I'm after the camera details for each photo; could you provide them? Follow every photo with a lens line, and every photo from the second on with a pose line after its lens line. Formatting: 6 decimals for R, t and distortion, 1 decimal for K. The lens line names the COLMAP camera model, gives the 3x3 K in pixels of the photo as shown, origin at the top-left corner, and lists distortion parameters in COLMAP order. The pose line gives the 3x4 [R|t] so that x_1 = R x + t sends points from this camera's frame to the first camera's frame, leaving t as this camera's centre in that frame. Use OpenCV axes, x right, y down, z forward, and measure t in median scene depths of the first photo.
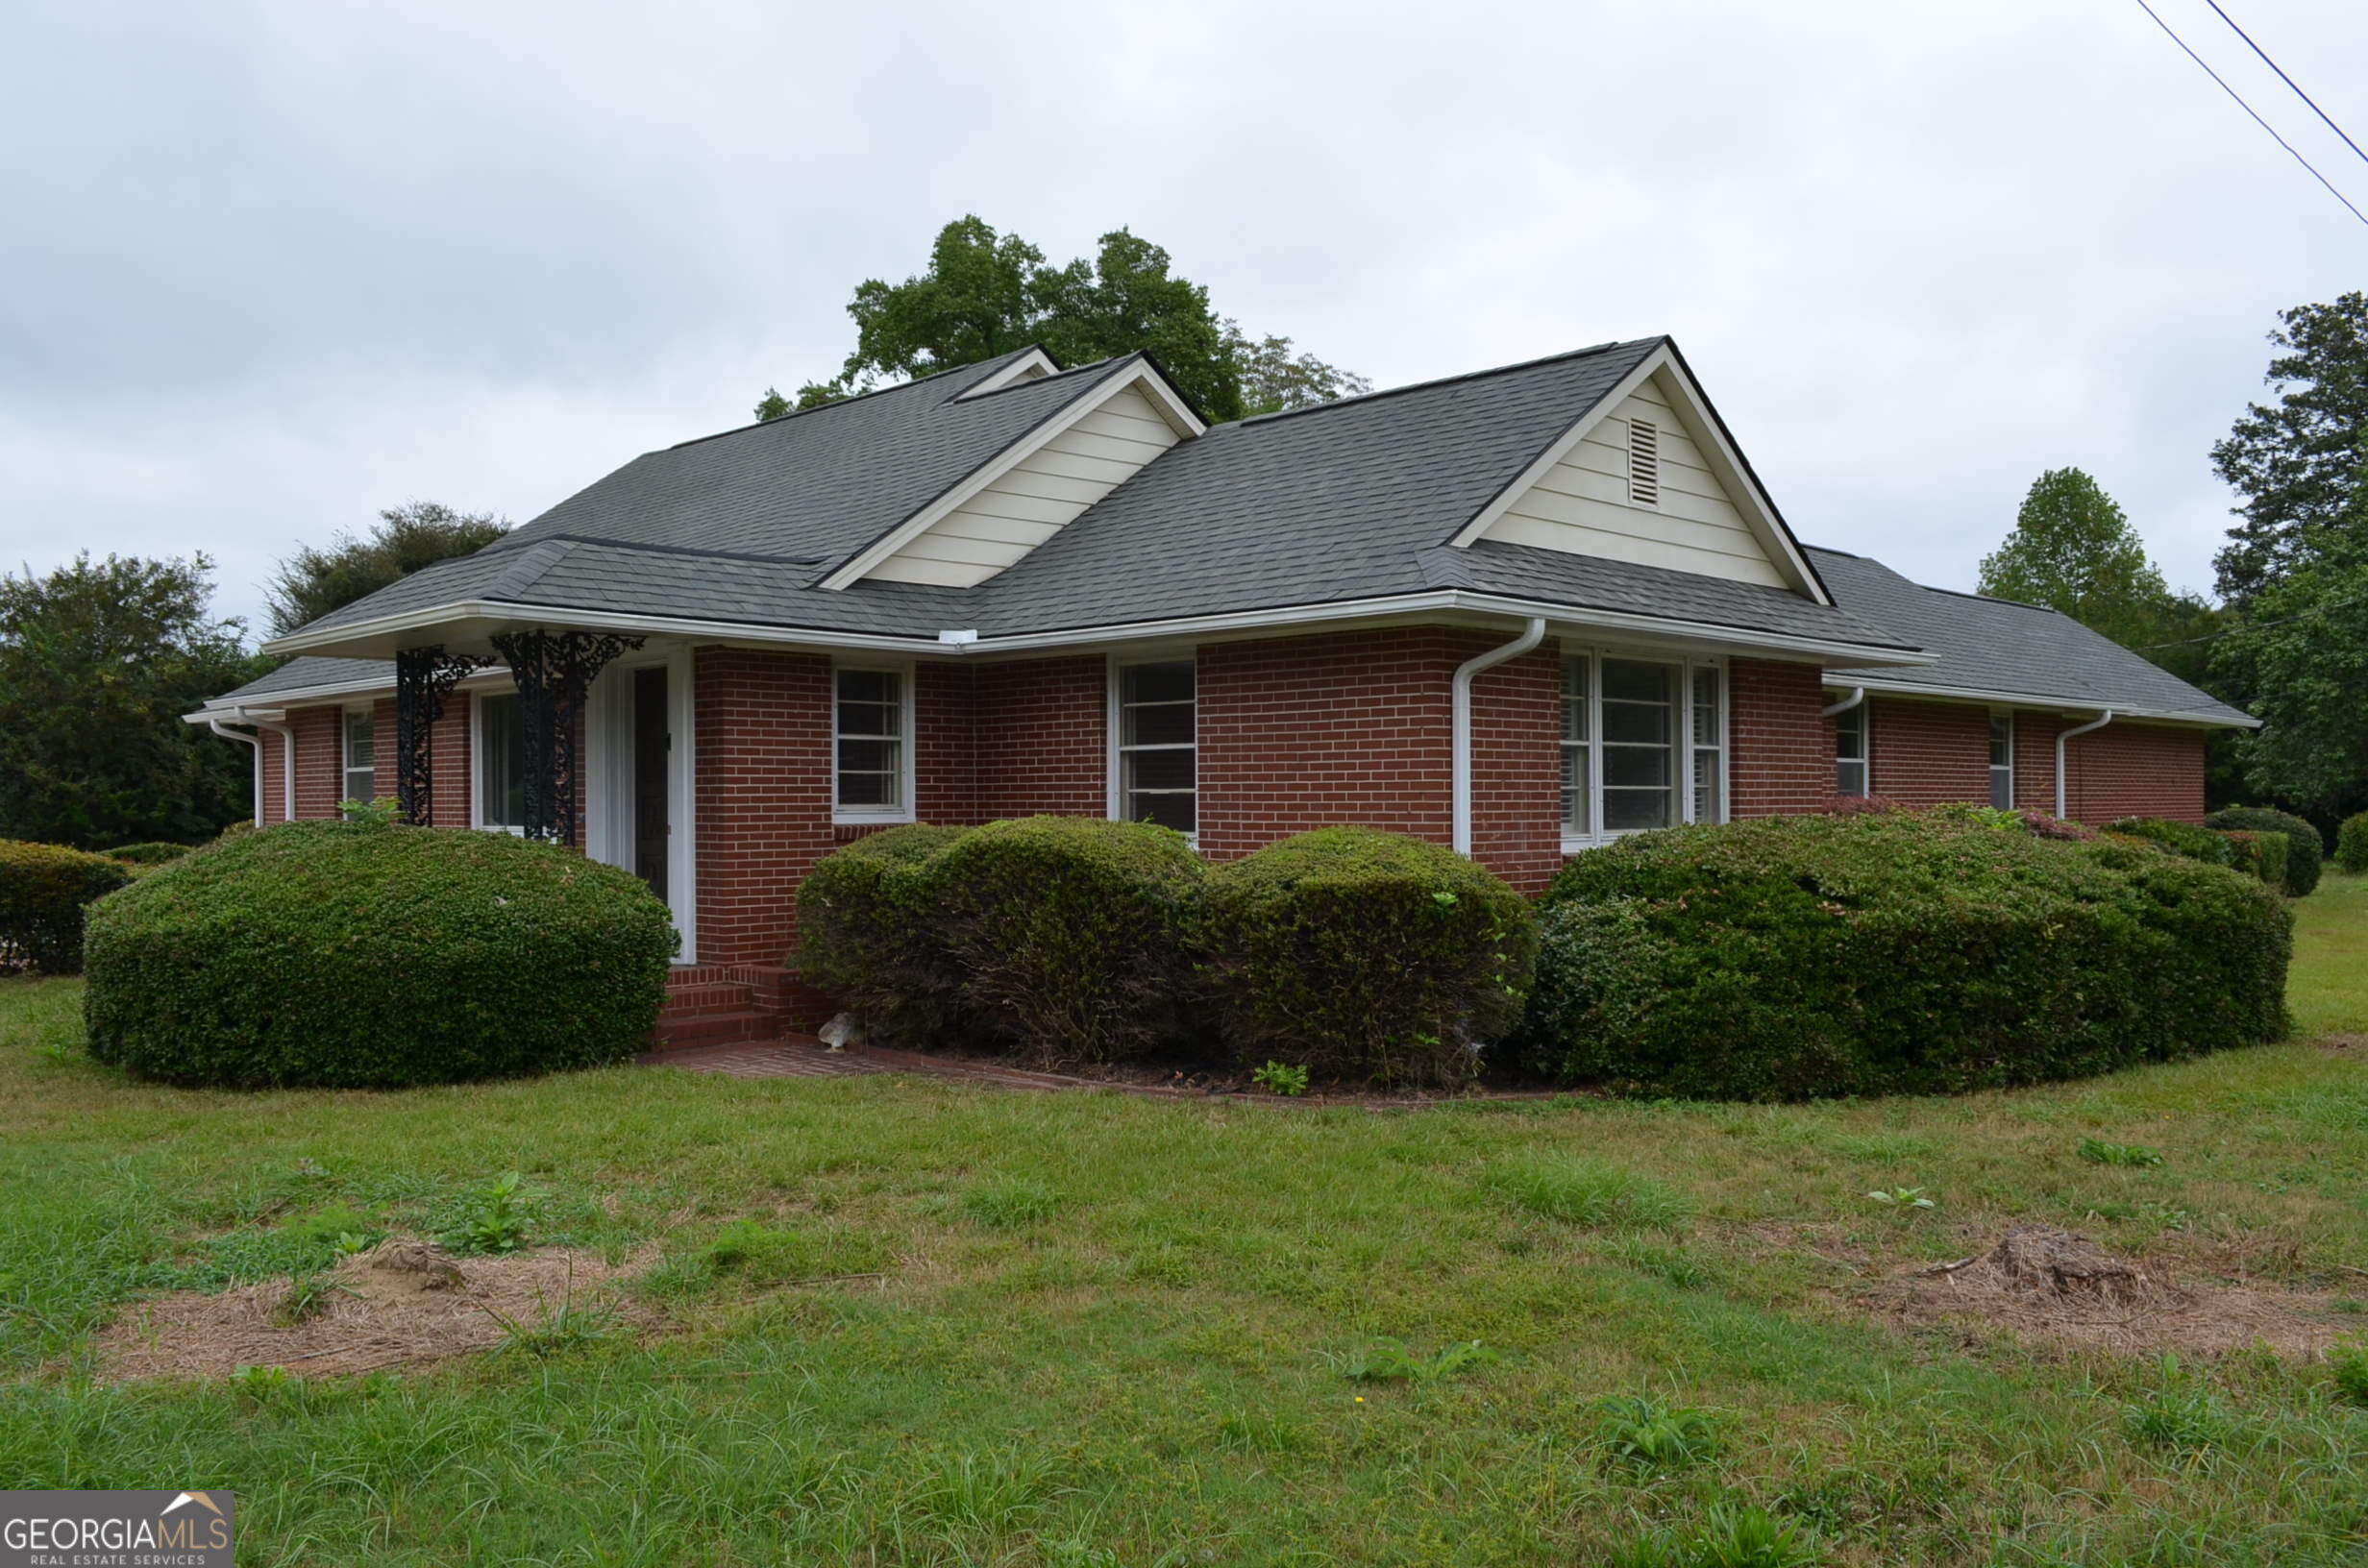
lens RADIAL K [[1829.0, 0, 1184.0], [0, 1829.0, 784.0], [0, 0, 1]] dist [0.050577, 0.000169]
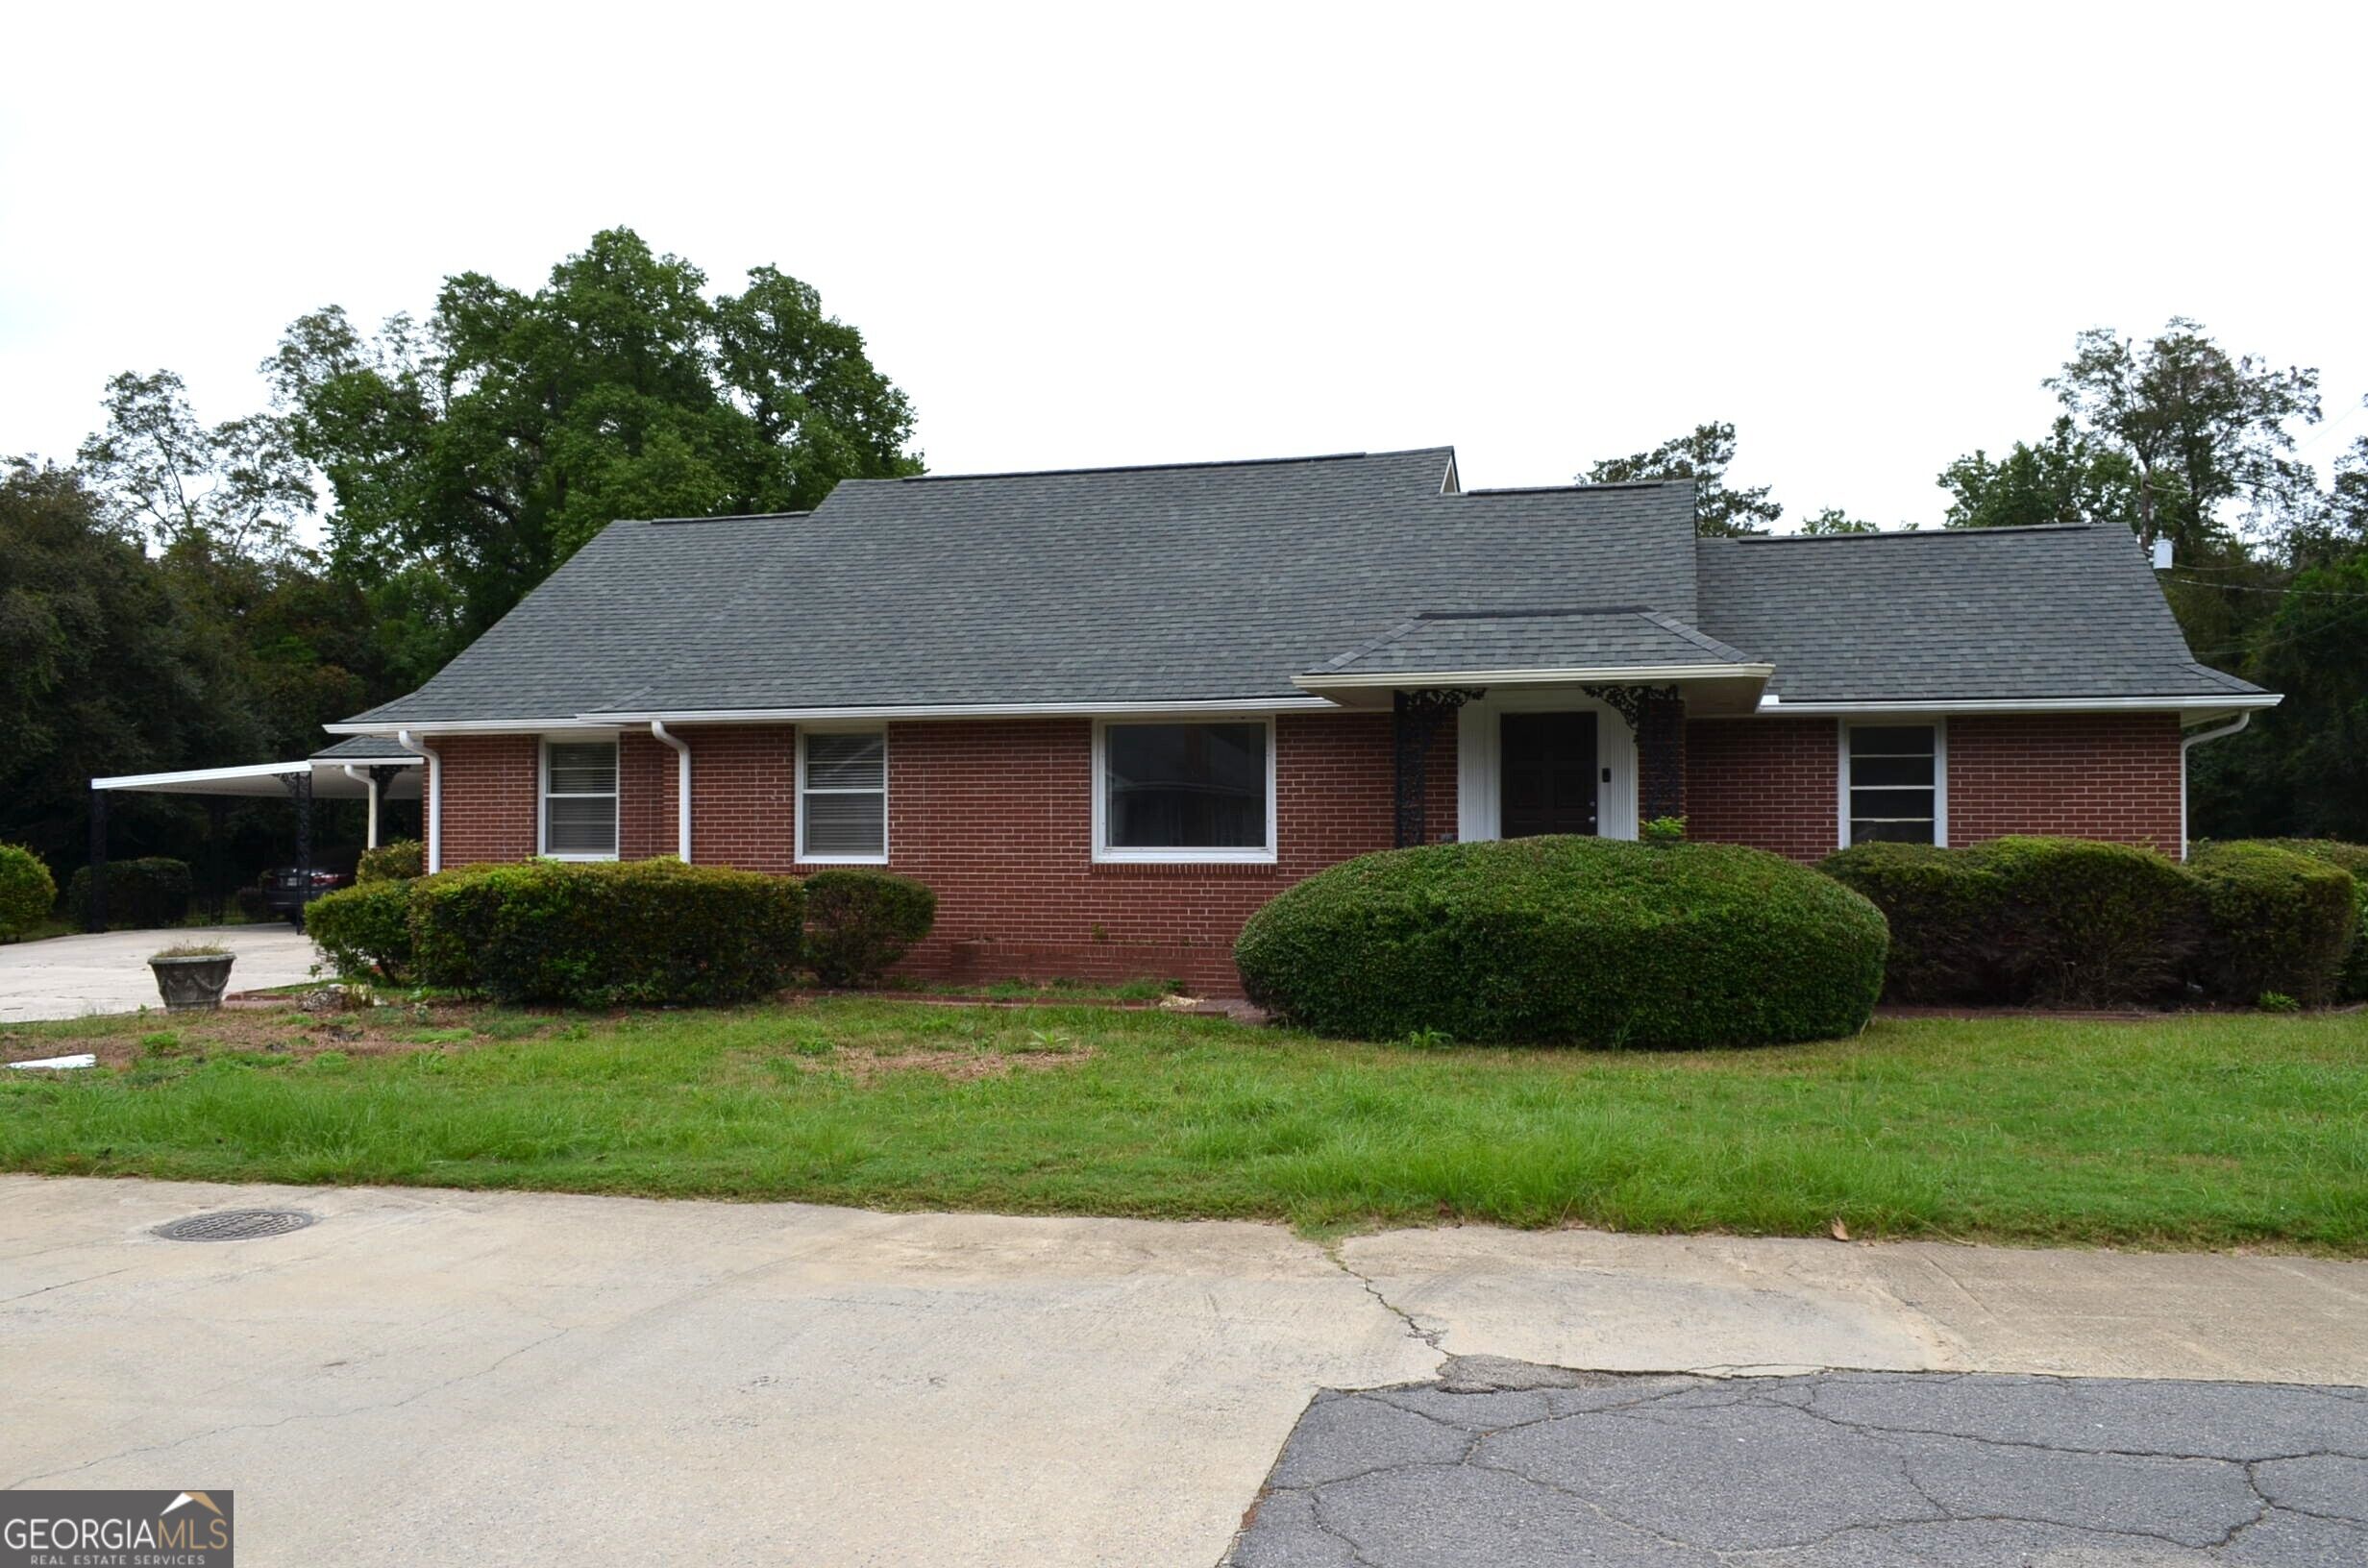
lens RADIAL K [[1834.0, 0, 1184.0], [0, 1834.0, 784.0], [0, 0, 1]] dist [-0.003888, -0.001374]
pose [[0.868749, 0.020056, 0.494846, -0.984386], [-0.009009, 0.999654, -0.024698, 0.013913], [-0.495171, 0.016998, 0.868629, 0.066987]]
